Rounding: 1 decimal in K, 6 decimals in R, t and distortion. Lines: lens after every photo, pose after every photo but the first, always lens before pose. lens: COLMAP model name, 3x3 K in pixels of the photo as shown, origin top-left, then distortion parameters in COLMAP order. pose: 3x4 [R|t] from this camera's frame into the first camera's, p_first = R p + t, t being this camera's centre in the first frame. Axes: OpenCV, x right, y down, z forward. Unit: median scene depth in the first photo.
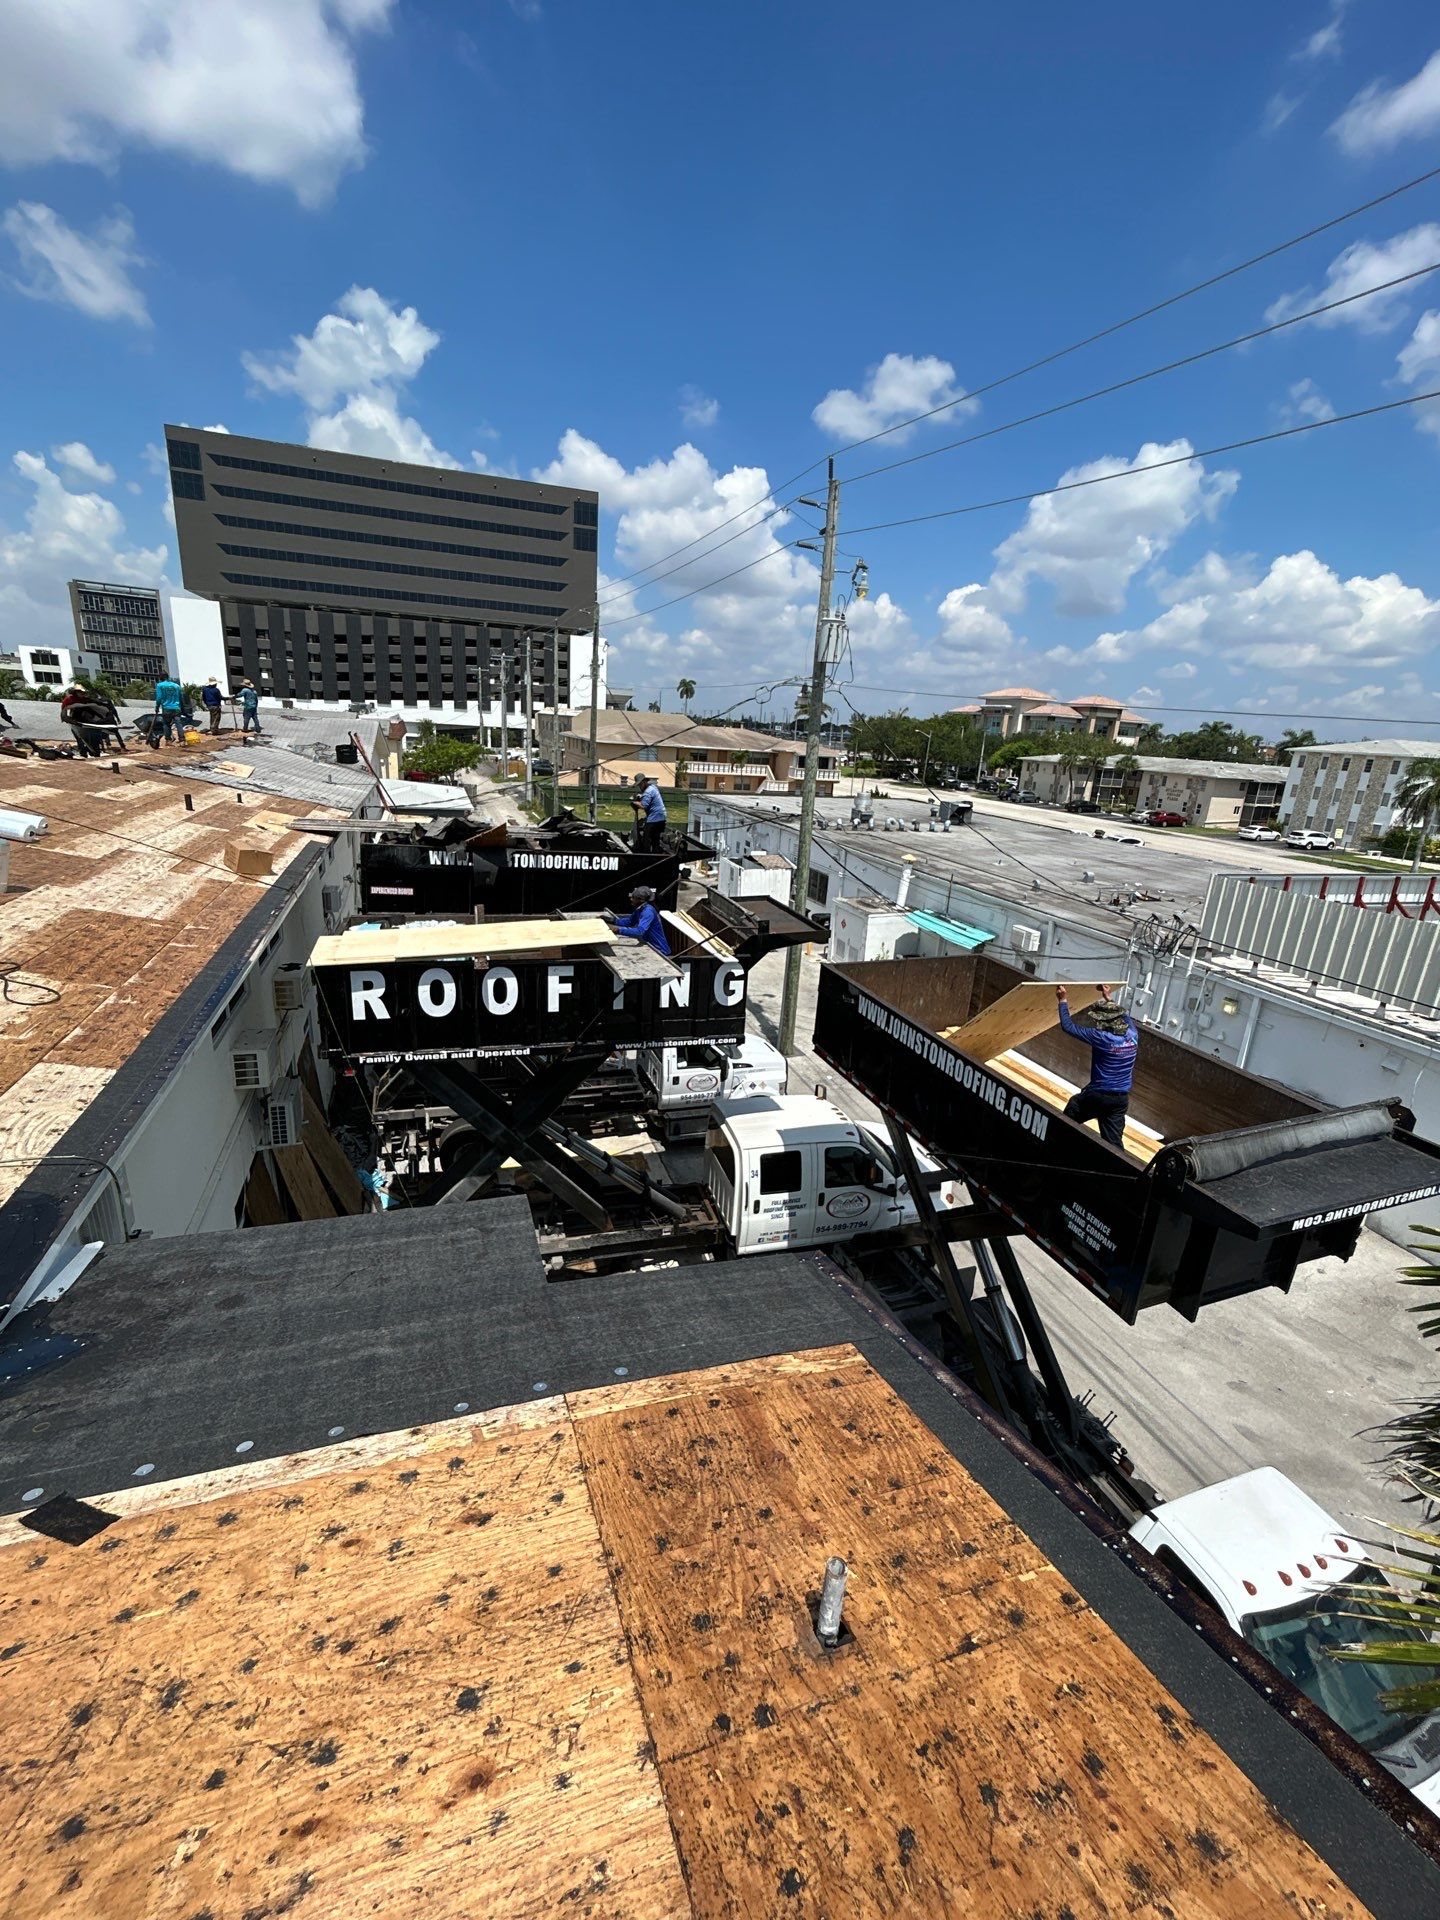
lens RADIAL K [[816.9, 0, 726.5], [0, 816.9, 952.2], [0, 0, 1]] dist [-0.000827, 0.000162]
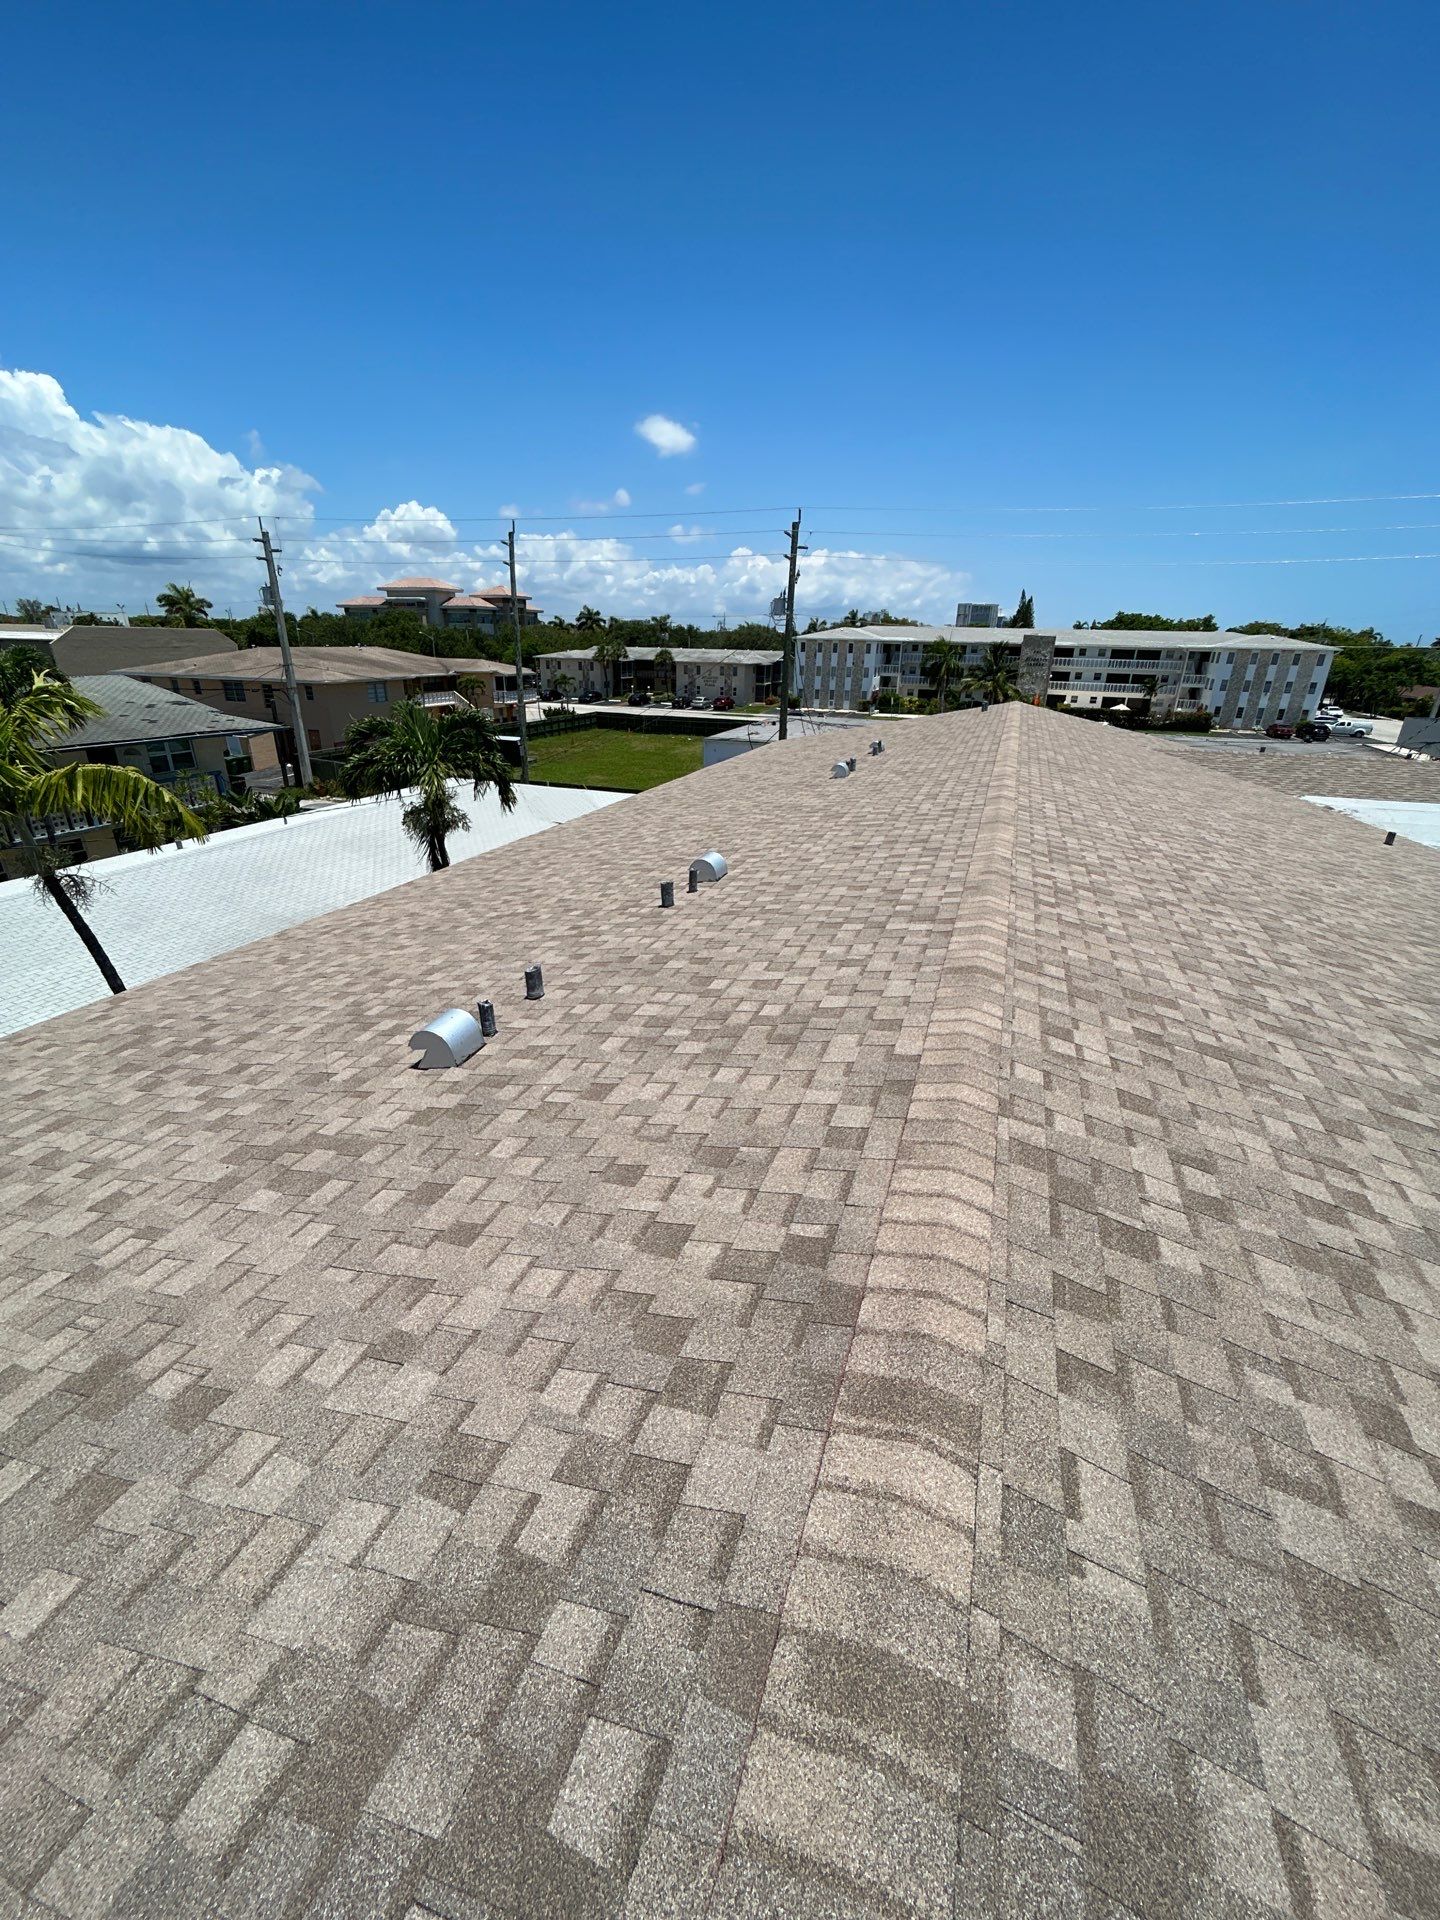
lens RADIAL K [[779.3, 0, 723.1], [0, 779.3, 958.3], [0, 0, 1]] dist [-0.004657, 0.003068]
pose [[0.632051, -0.344754, 0.694015, -0.433139], [0.231428, 0.938693, 0.255533, -0.112613], [-0.739563, -0.000895, 0.673087, 0.241567]]
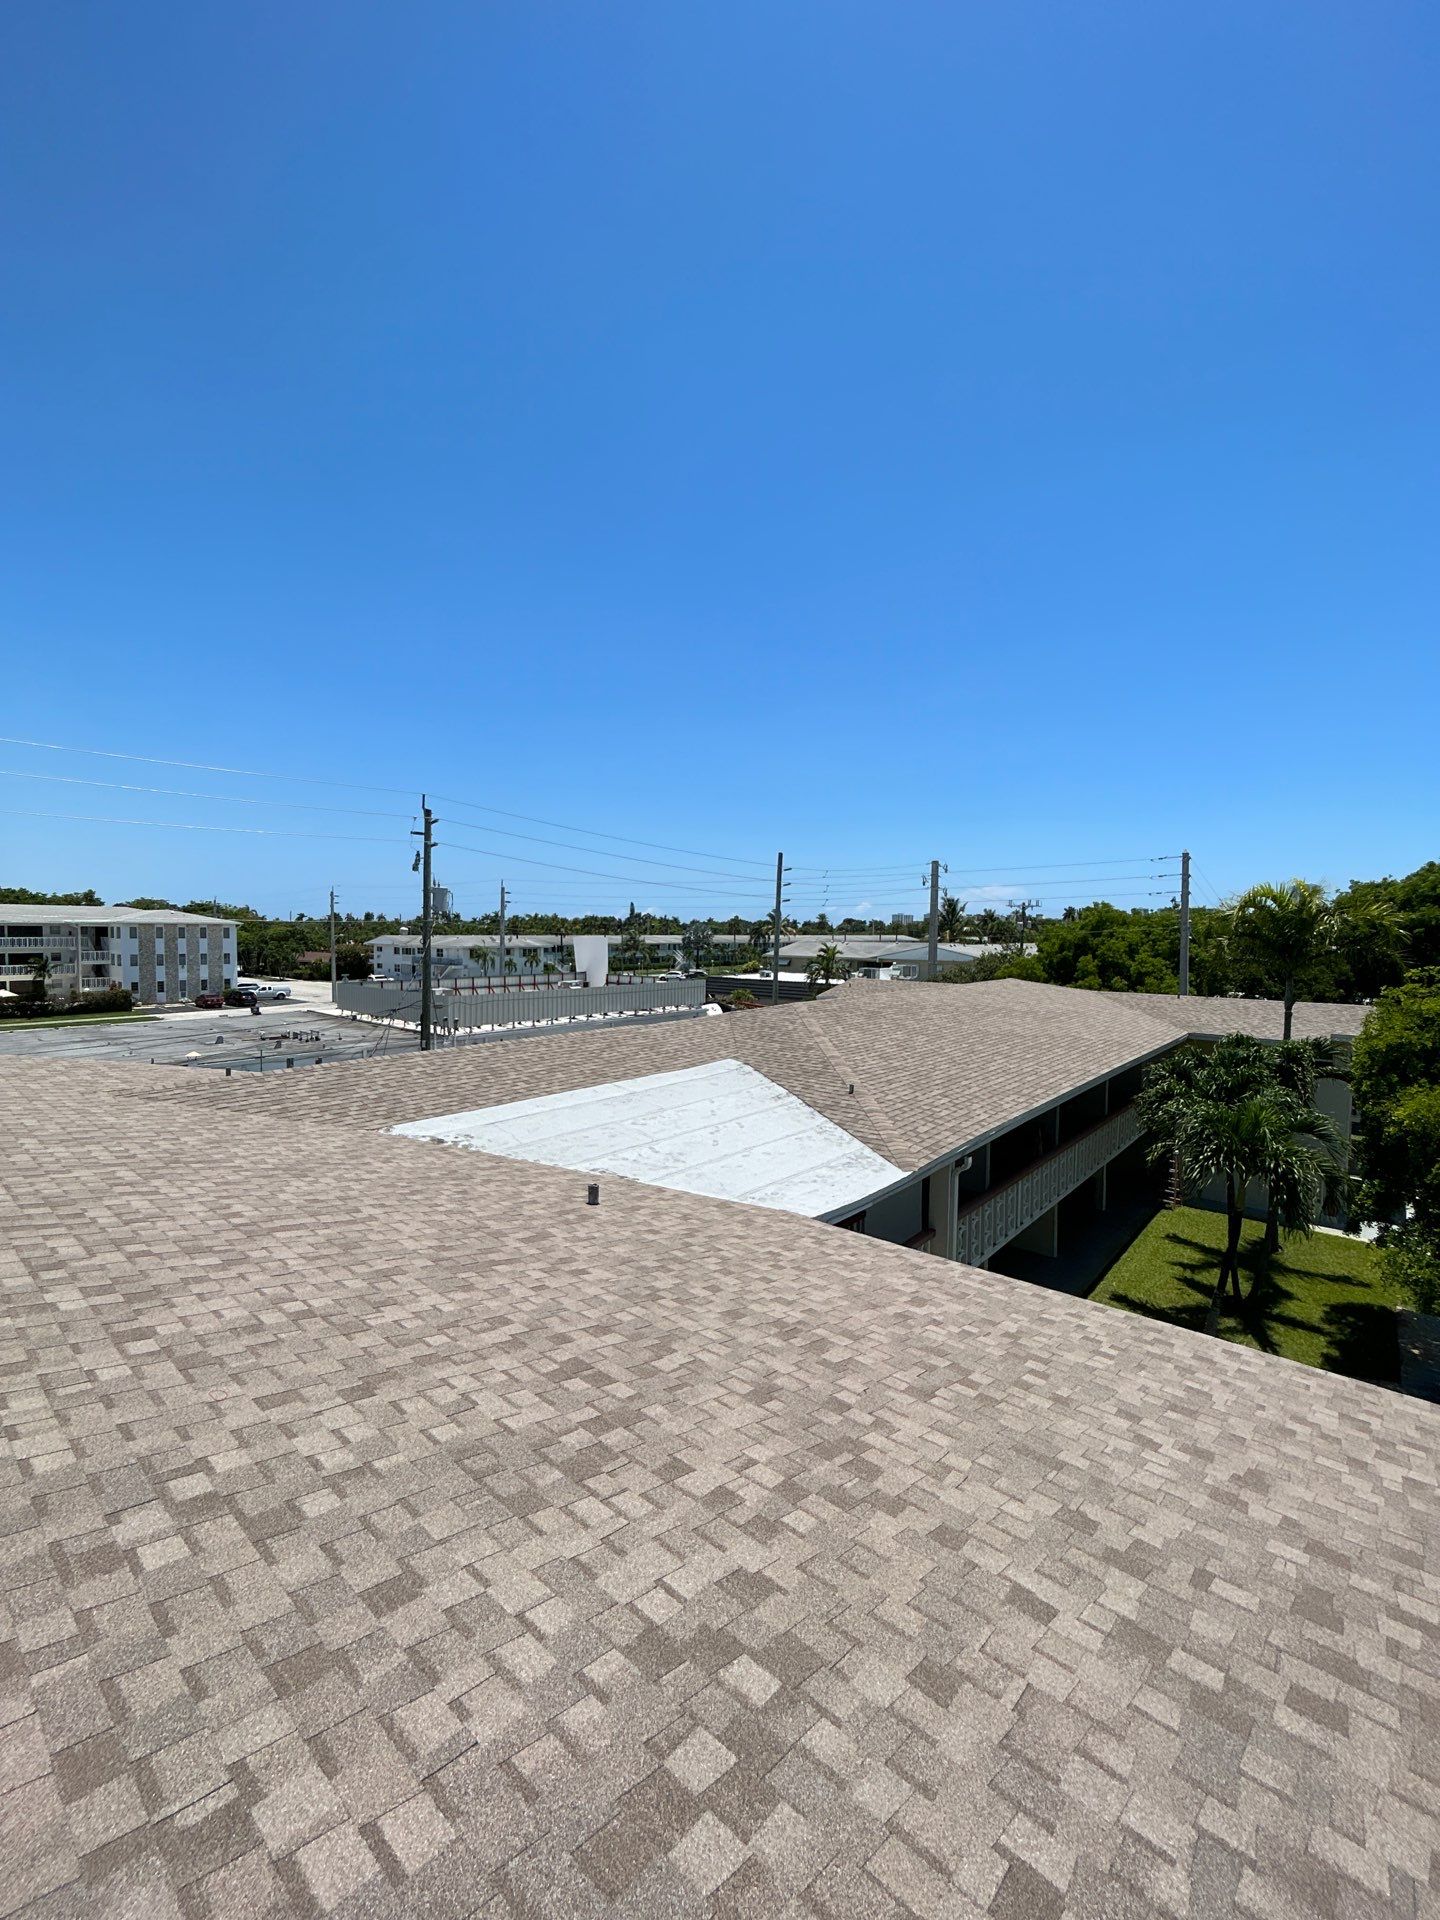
lens RADIAL K [[779.3, 0, 721.3], [0, 779.3, 965.4], [0, 0, 1]] dist [-0.004657, 0.003068]
pose [[-0.494541, -0.112177, 0.861885, -0.333462], [0.193331, 0.952595, 0.234915, -0.113300], [-0.847380, 0.282804, -0.449410, 0.268387]]
